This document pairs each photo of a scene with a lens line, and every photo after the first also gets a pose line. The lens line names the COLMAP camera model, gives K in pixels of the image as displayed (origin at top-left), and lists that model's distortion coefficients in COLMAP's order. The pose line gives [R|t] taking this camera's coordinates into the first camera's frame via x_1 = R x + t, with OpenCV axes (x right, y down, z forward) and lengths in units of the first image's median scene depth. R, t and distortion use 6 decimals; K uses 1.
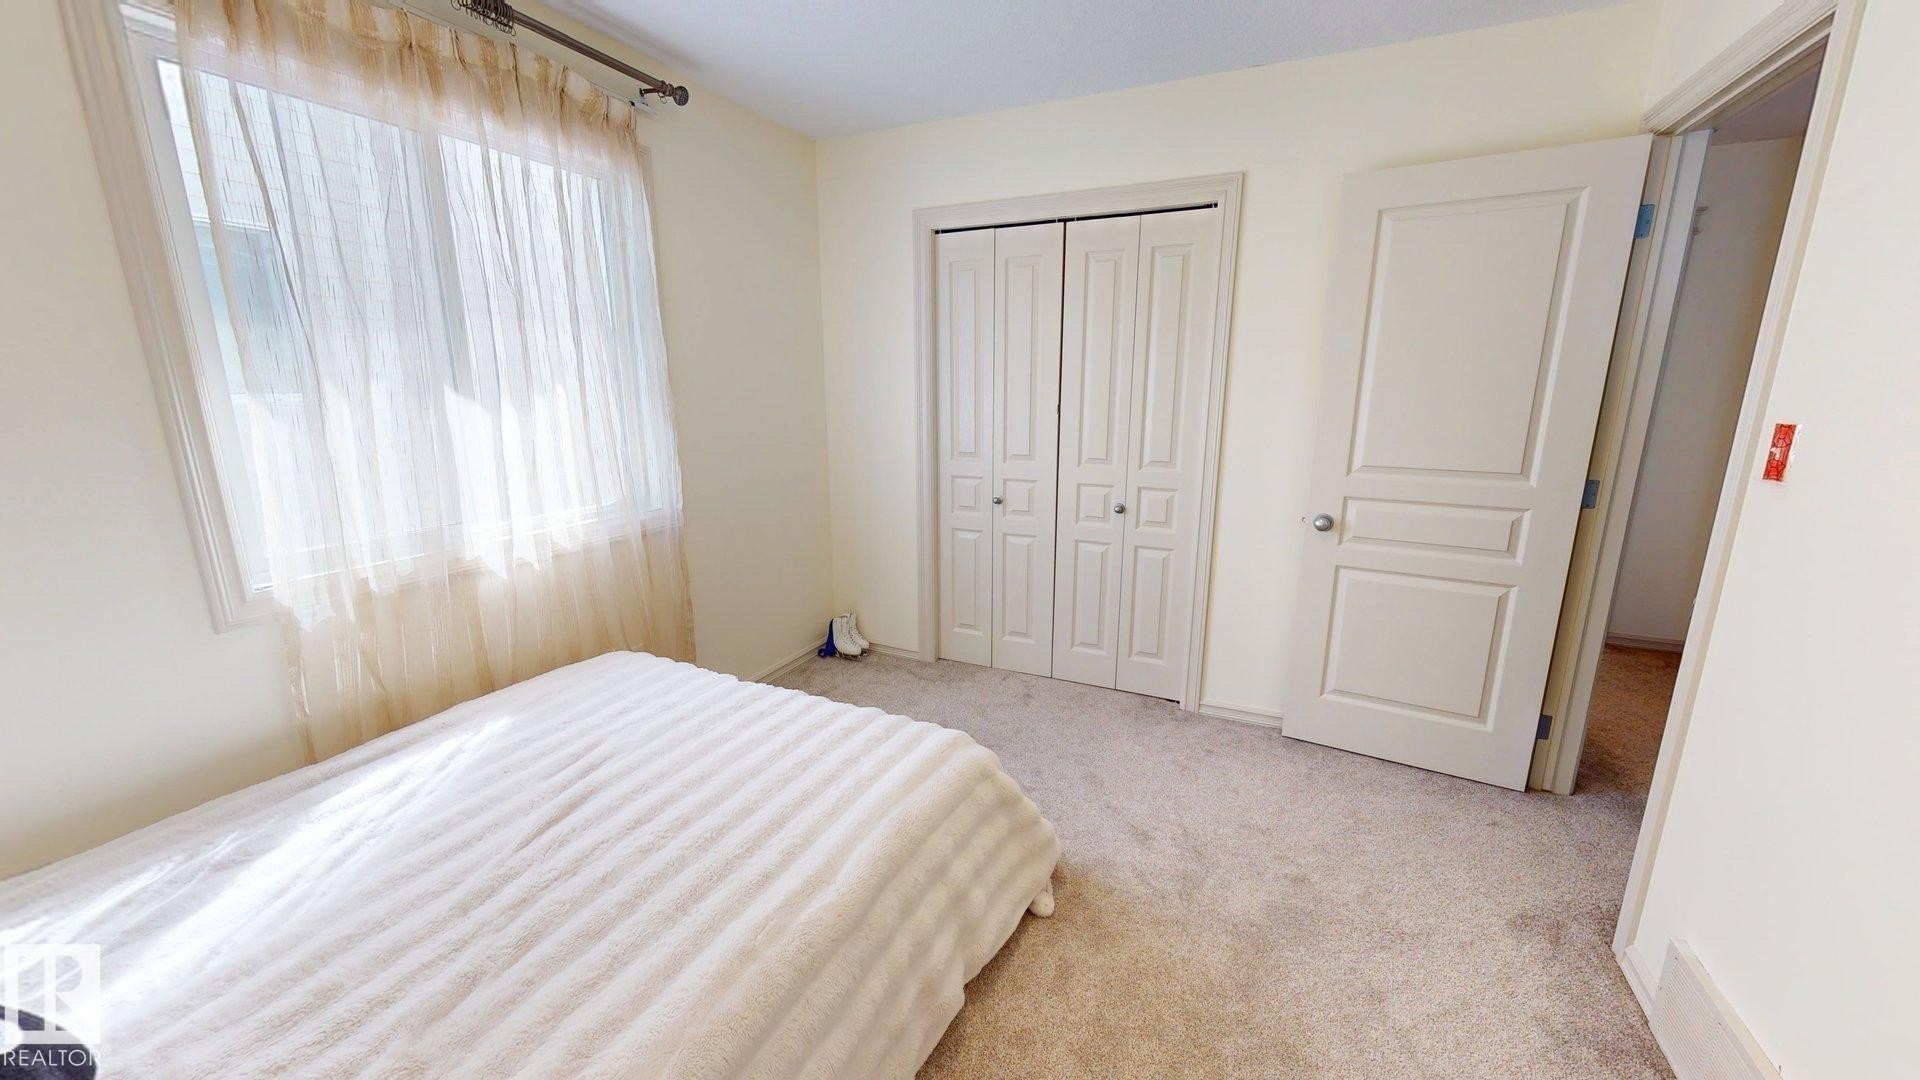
lens RADIAL K [[702.8, 0, 960.0], [0, 702.8, 540.0], [0, 0, 1]] dist [0.000142, 0.000007]
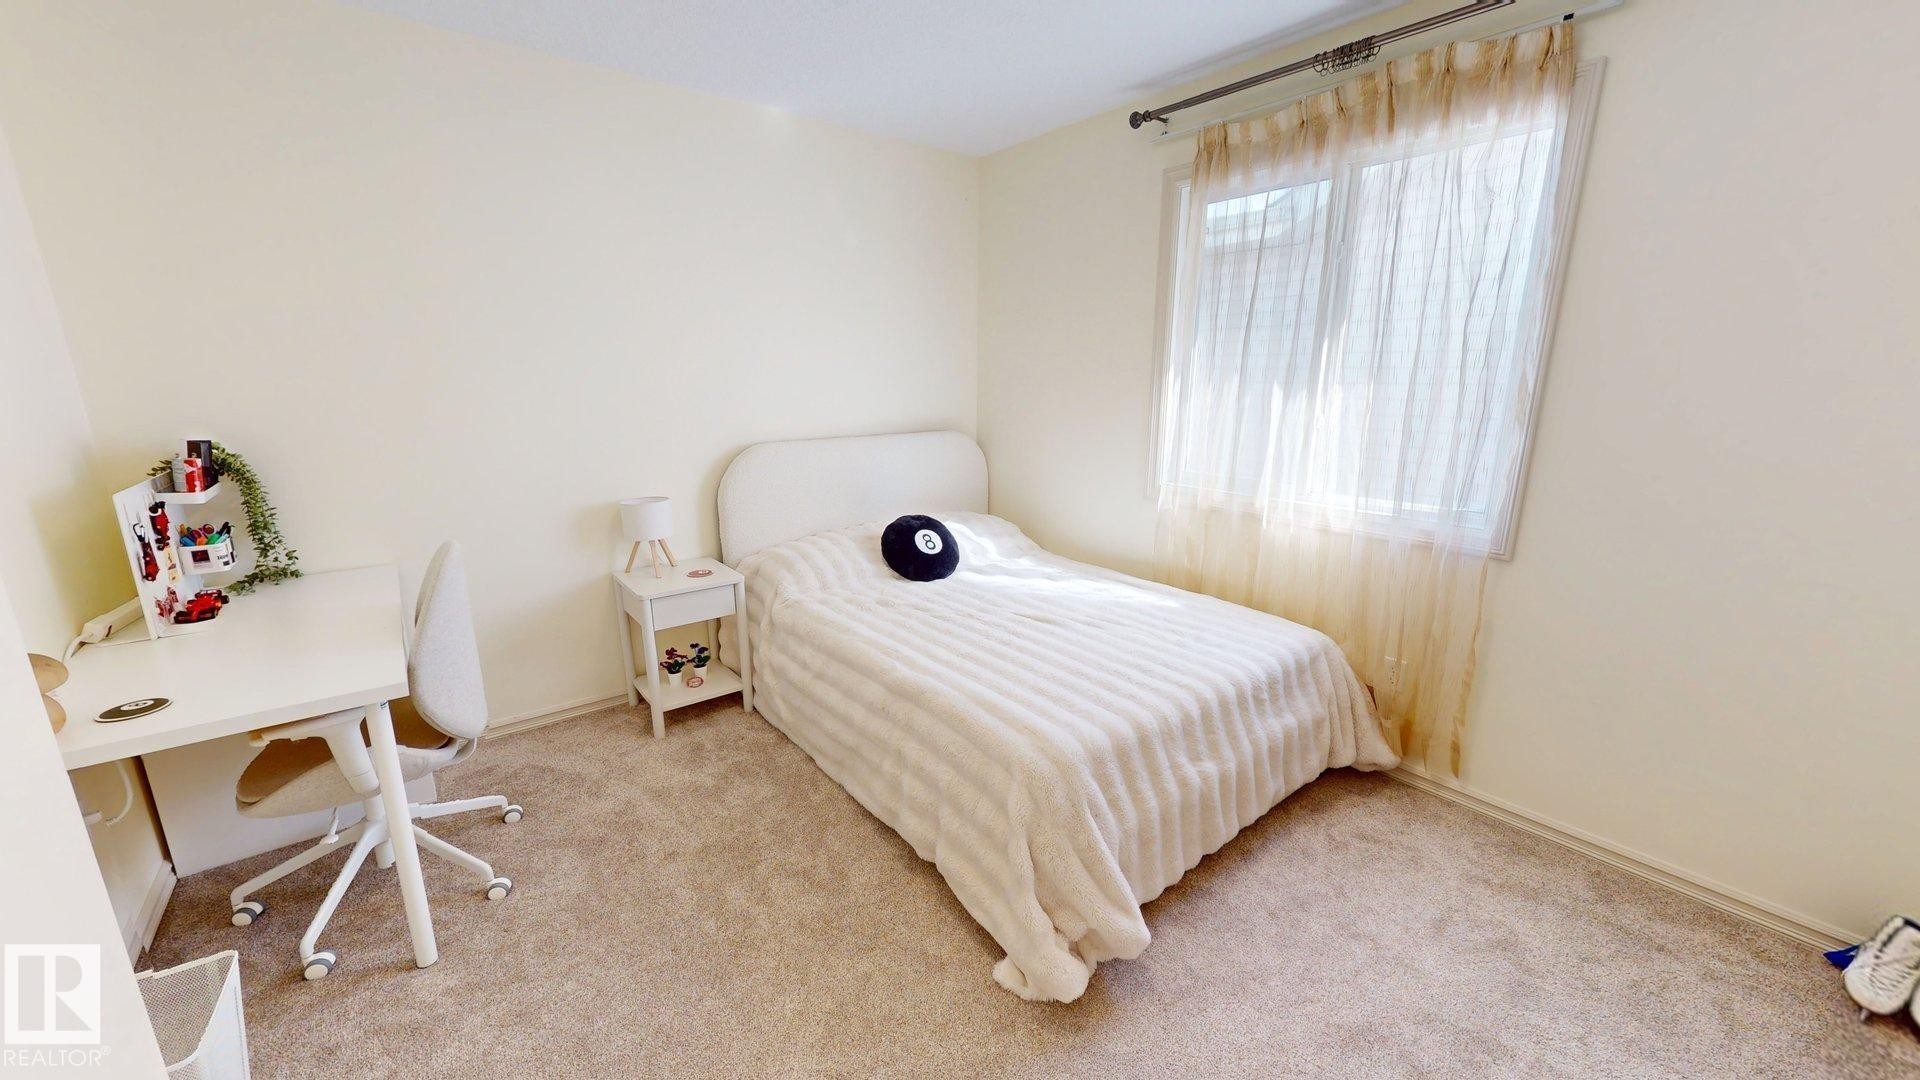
lens RADIAL K [[702.8, 0, 960.0], [0, 702.8, 540.0], [0, 0, 1]] dist [0.000142, 0.000007]
pose [[-0.443119, 0.209413, -0.871660, 0.833054], [-0.196557, 0.925977, 0.322385, -0.264361], [0.874649, 0.314185, -0.369156, 1.152590]]
